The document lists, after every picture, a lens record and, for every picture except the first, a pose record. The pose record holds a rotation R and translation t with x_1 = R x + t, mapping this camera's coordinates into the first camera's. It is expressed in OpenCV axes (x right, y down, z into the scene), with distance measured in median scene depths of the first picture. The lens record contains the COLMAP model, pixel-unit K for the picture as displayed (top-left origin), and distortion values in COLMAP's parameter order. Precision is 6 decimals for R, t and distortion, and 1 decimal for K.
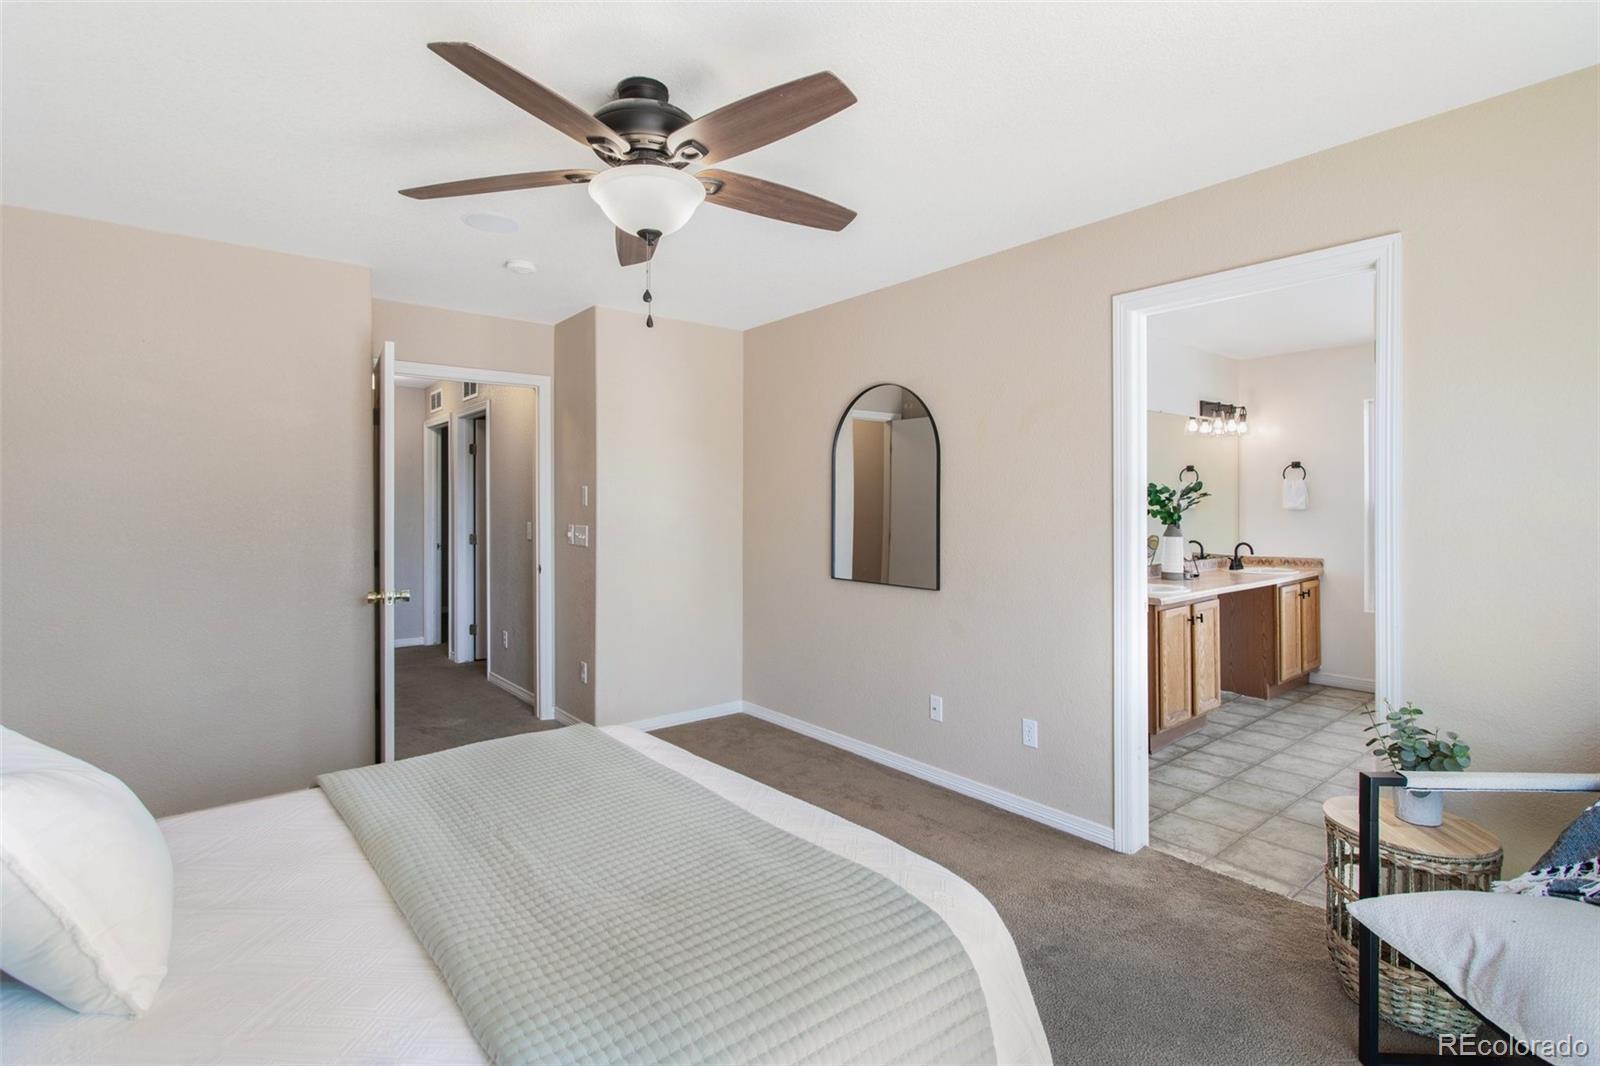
lens RADIAL K [[760.1, 0, 806.7], [0, 760.1, 507.8], [0, 0, 1]] dist [-0.000464, 0.000135]
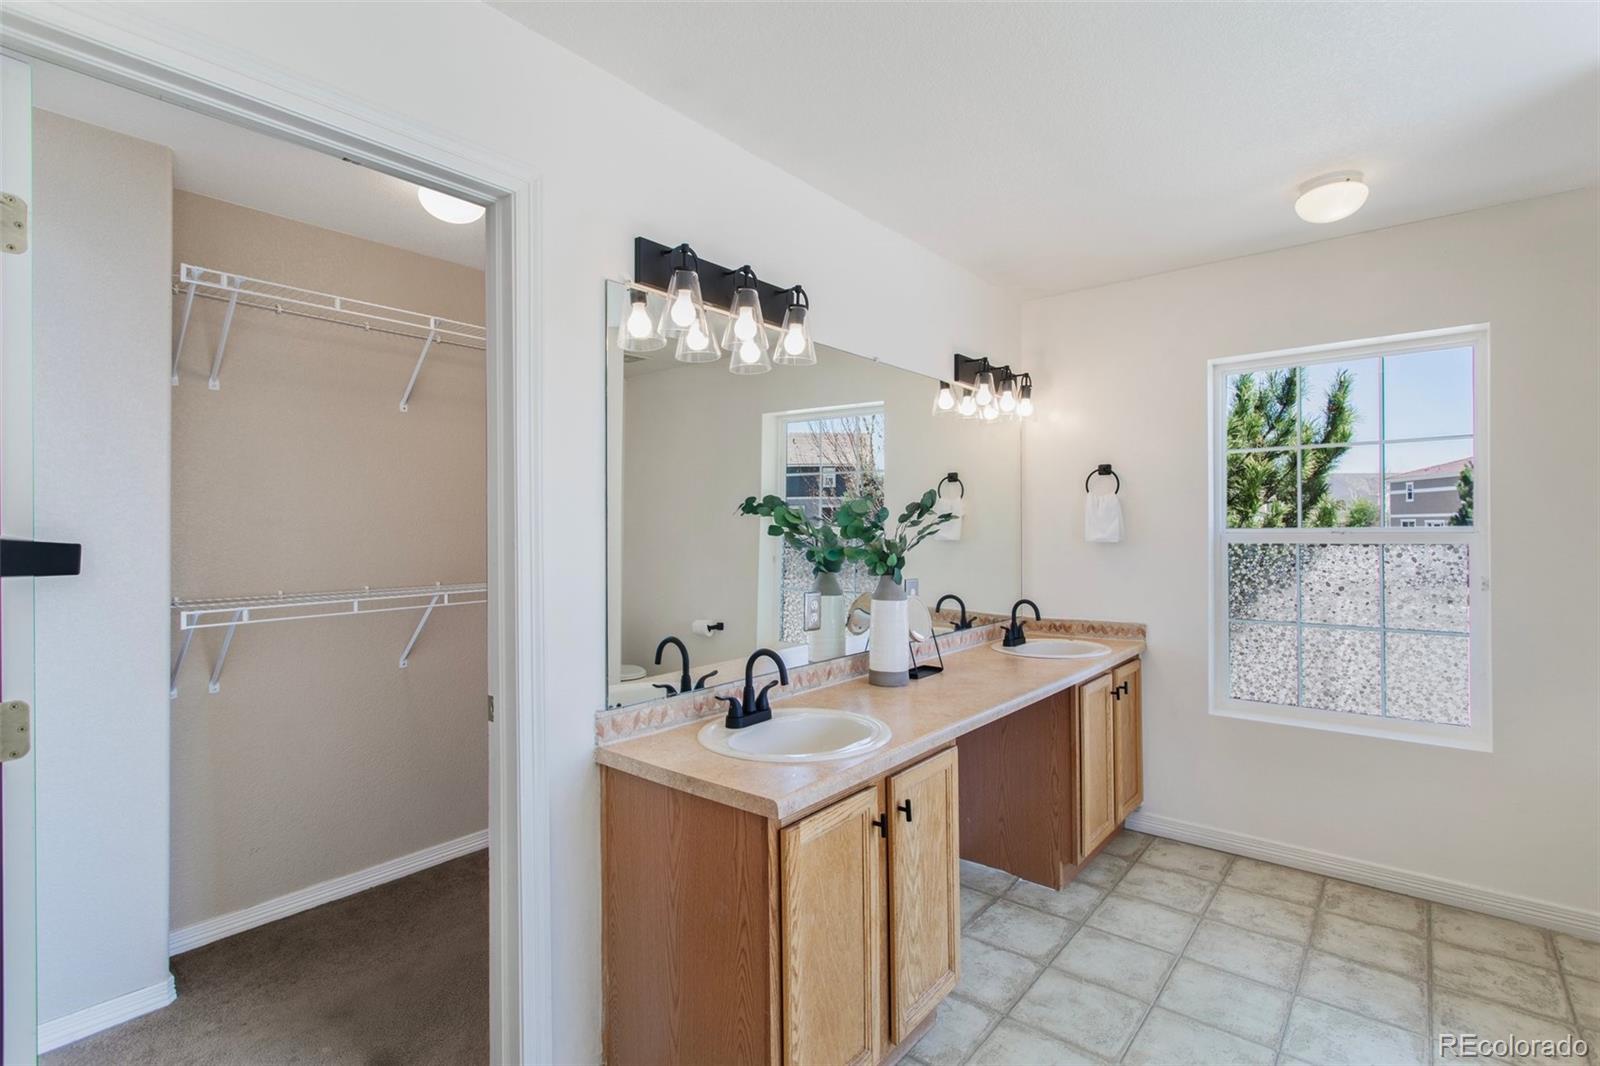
lens RADIAL K [[760.1, 0, 804.7], [0, 760.1, 533.8], [0, 0, 1]] dist [-0.000464, 0.000135]
pose [[0.978870, -0.000199, 0.204485, 0.301765], [0.000347, 1.000000, -0.000684, -0.005172], [-0.204484, 0.000741, 0.978870, 0.481873]]
